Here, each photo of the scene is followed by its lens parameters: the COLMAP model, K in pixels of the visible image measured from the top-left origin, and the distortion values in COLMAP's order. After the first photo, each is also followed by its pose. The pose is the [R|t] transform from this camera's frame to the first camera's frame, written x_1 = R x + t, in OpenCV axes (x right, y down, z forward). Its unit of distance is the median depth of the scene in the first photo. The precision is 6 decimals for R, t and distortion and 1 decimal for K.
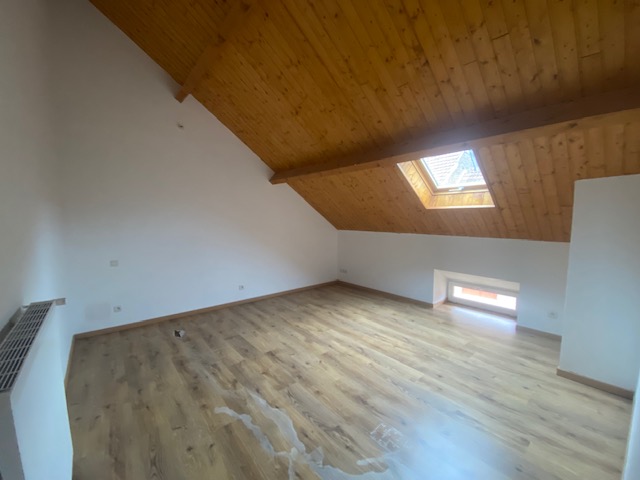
lens RADIAL K [[259.6, 0, 319.3], [0, 259.6, 236.7], [0, 0, 1]] dist [0.004716, -0.013823]
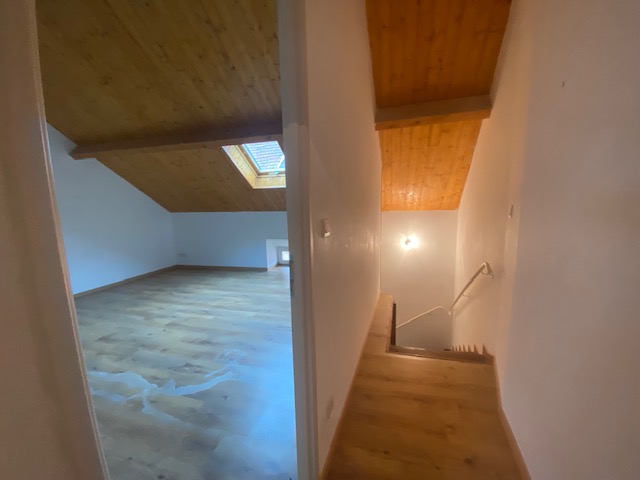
lens RADIAL K [[259.6, 0, 325.7], [0, 259.6, 239.3], [0, 0, 1]] dist [0.004716, -0.013823]
pose [[0.822669, -0.100347, 0.559595, -0.008885], [0.066466, 0.994526, 0.080627, 0.067594], [-0.564622, -0.029135, 0.824835, -0.234165]]
